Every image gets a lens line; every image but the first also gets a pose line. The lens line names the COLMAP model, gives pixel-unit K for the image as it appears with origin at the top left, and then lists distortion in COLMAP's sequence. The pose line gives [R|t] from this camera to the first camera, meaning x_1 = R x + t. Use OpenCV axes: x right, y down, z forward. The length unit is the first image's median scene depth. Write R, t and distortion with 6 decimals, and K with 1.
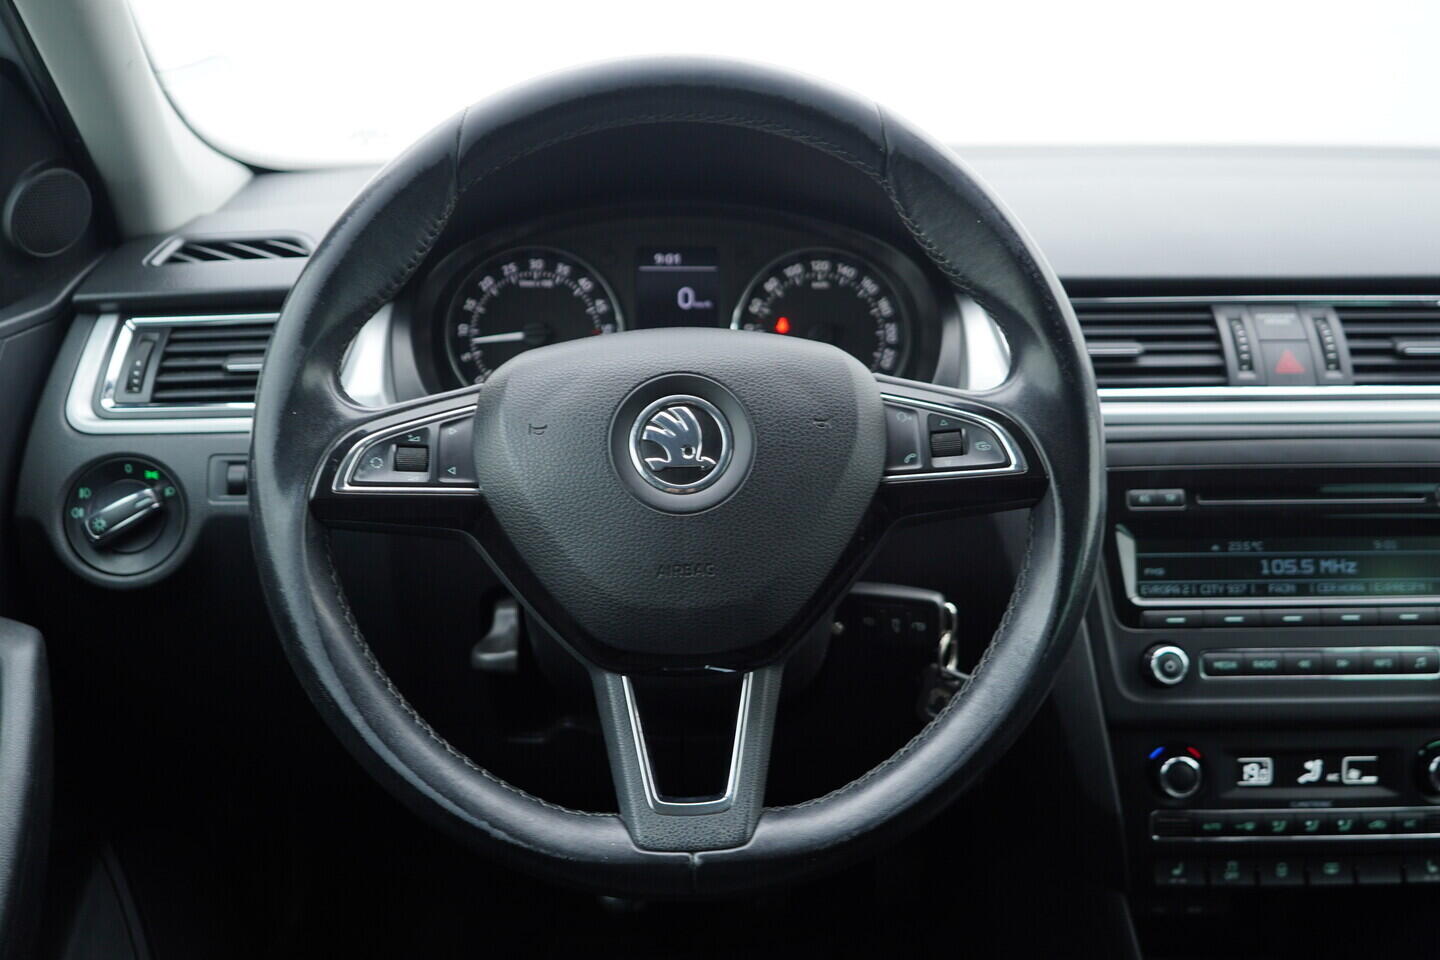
lens RADIAL K [[1480.9, 0, 713.3], [0, 1480.9, 480.4], [0, 0, 1]] dist [0.006725, 0.000000]
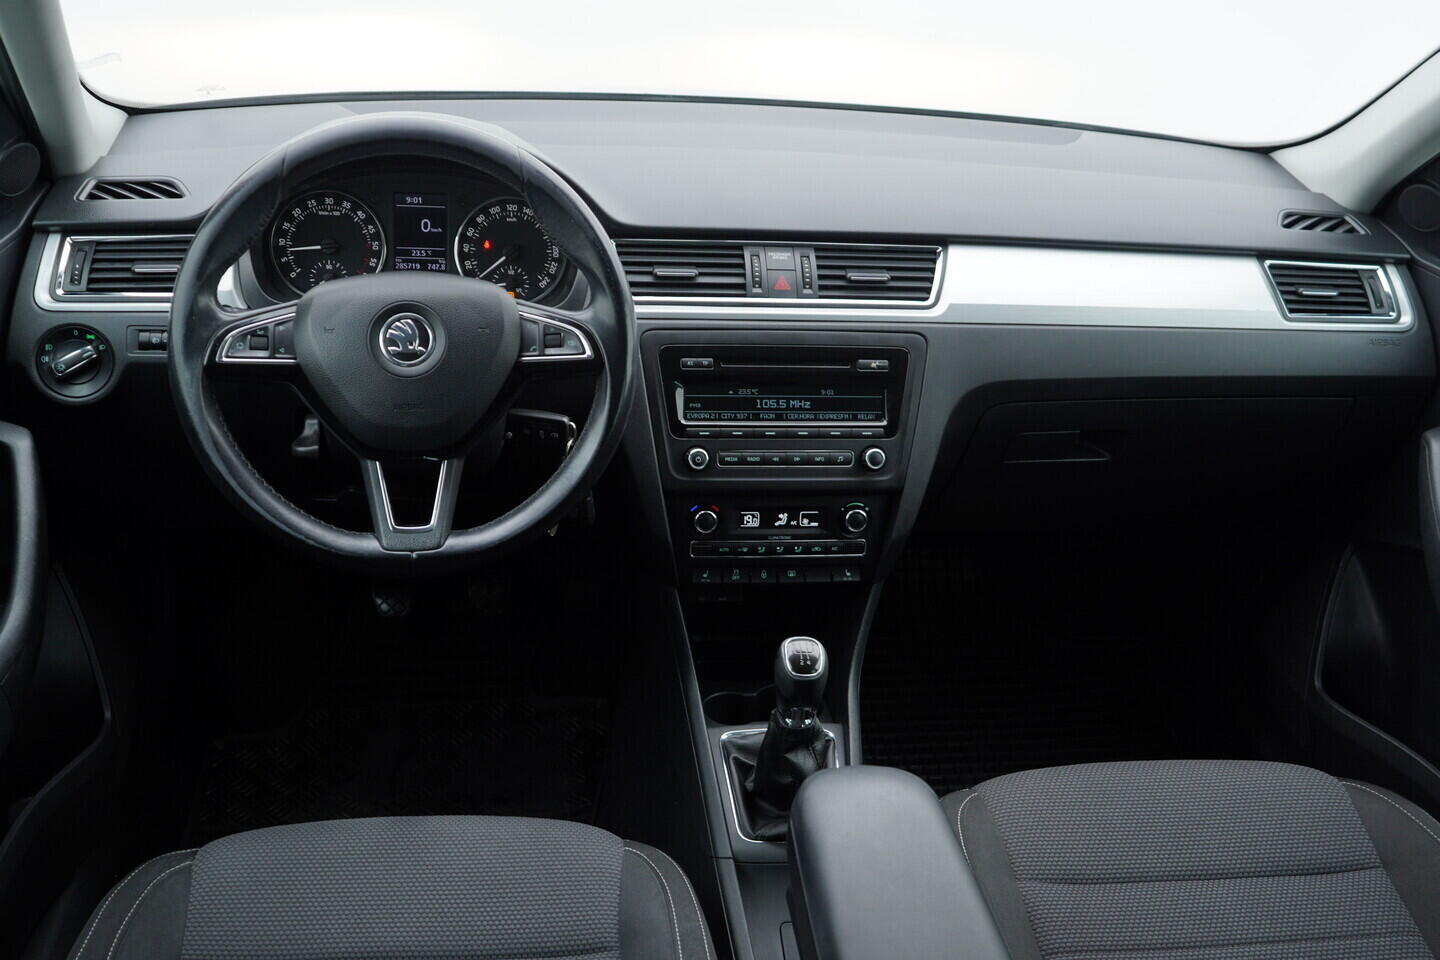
lens RADIAL K [[1508.5, 0, 717.2], [0, 1508.5, 479.0], [0, 0, 1]] dist [0.004641, 0.000000]
pose [[0.991758, 0.010548, 0.127690, 0.097858], [-0.028758, 0.989504, 0.141614, -0.103188], [-0.124856, -0.144119, 0.981652, -0.744973]]
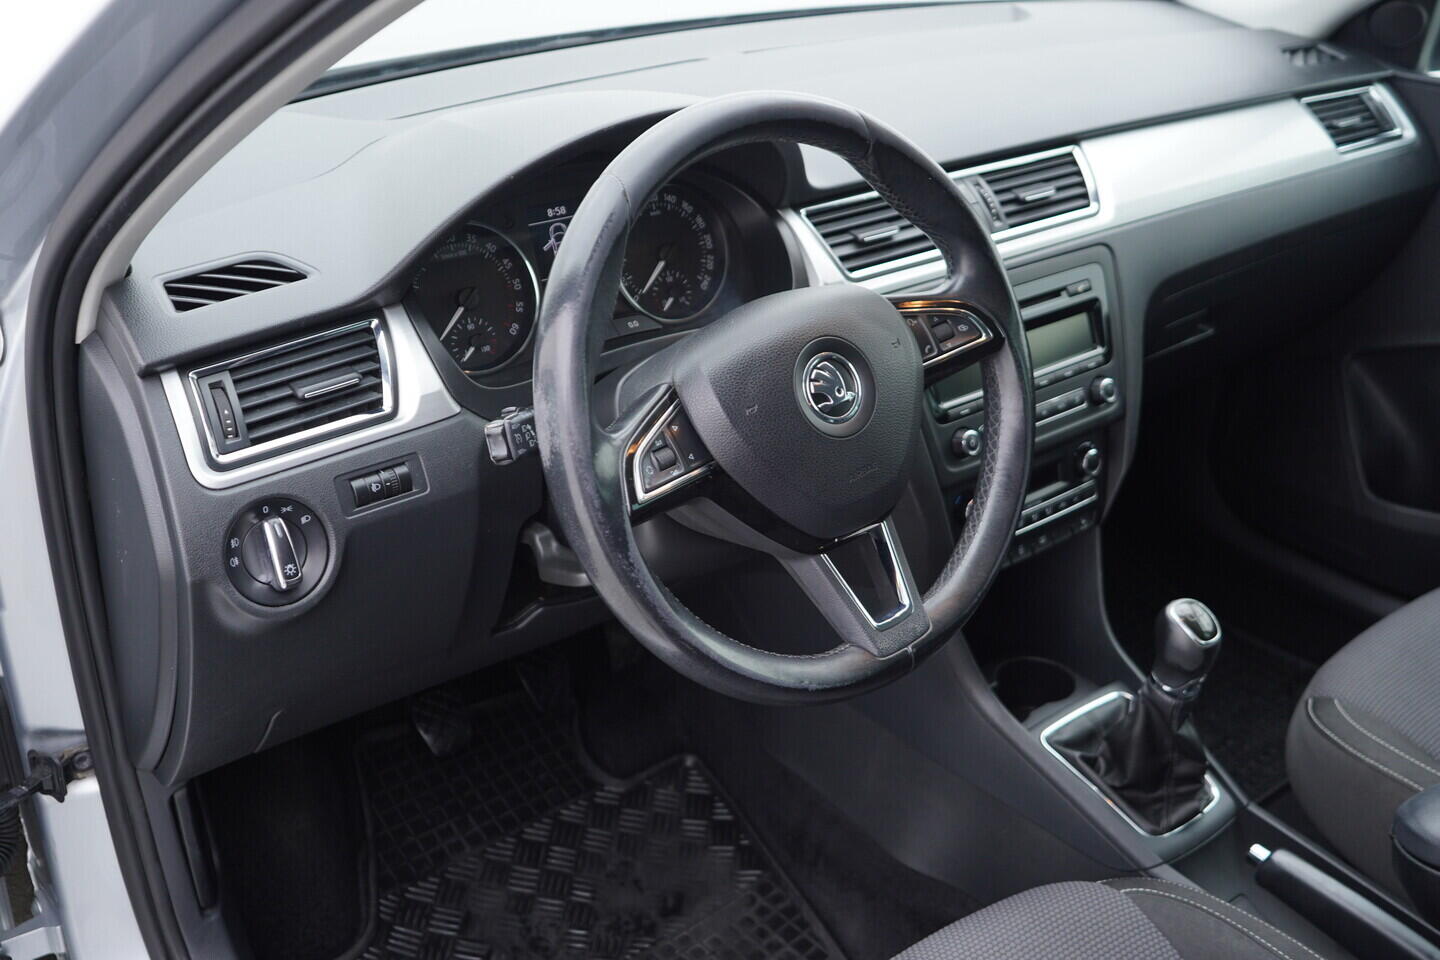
lens RADIAL K [[1508.5, 0, 724.0], [0, 1508.5, 481.0], [0, 0, 1]] dist [0.004641, 0.000000]
pose [[0.797170, -0.267799, 0.541114, -0.705981], [0.163316, 0.958481, 0.233757, -0.228213], [-0.581247, -0.097971, 0.807808, -0.090237]]
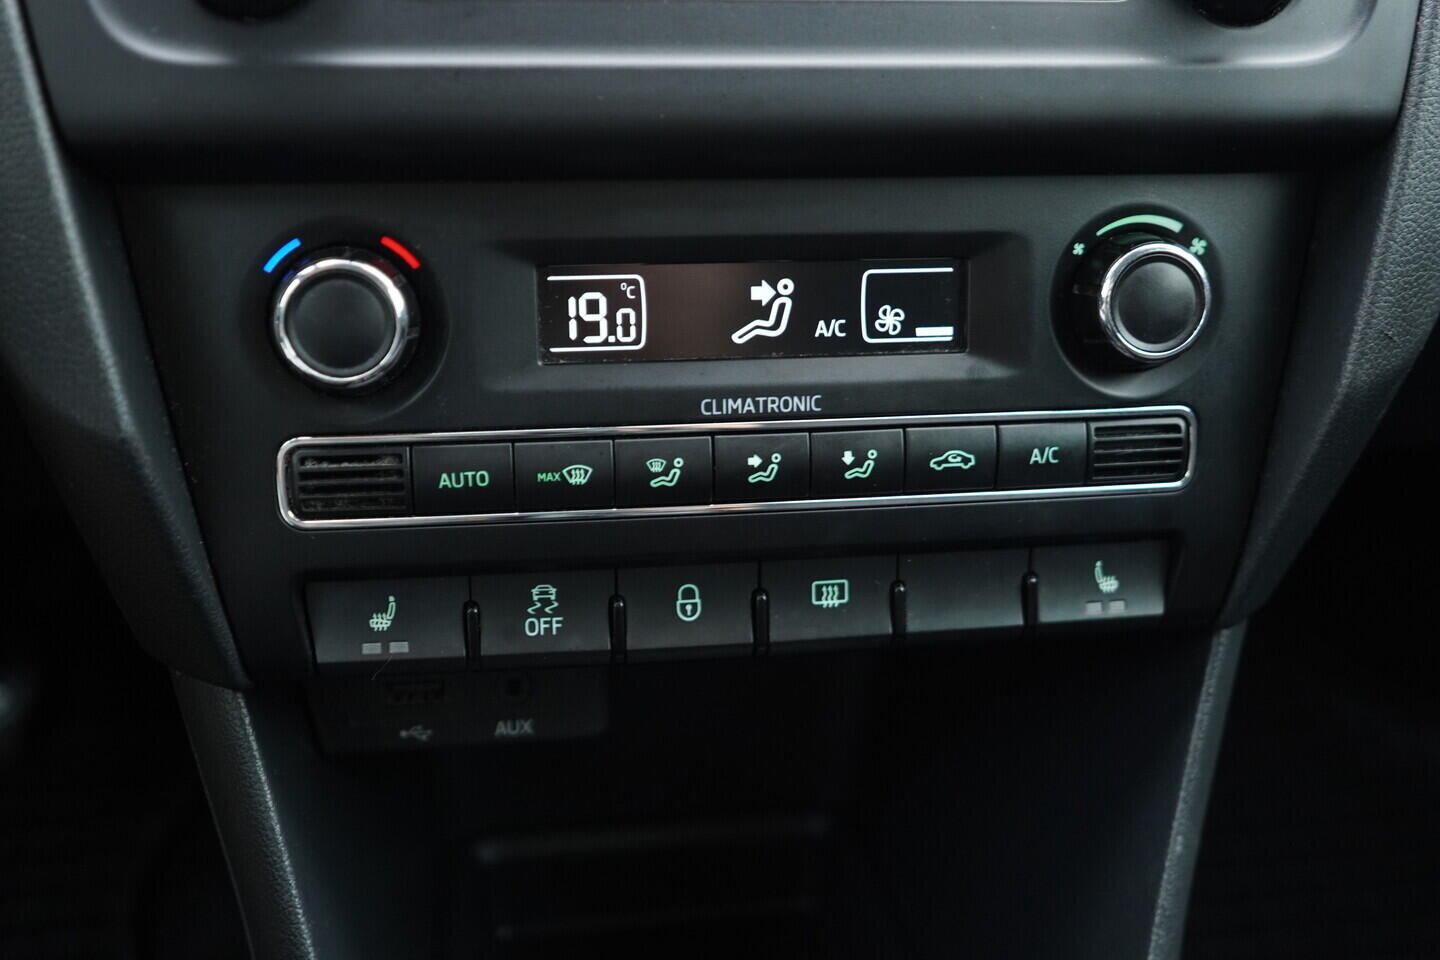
lens RADIAL K [[1508.5, 0, 723.9], [0, 1508.5, 480.7], [0, 0, 1]] dist [0.004641, 0.000000]
pose [[0.990964, -0.028855, 0.130985, 0.348038], [0.014758, 0.994113, 0.107343, 0.197873], [-0.133311, -0.104440, 0.985556, 0.659402]]
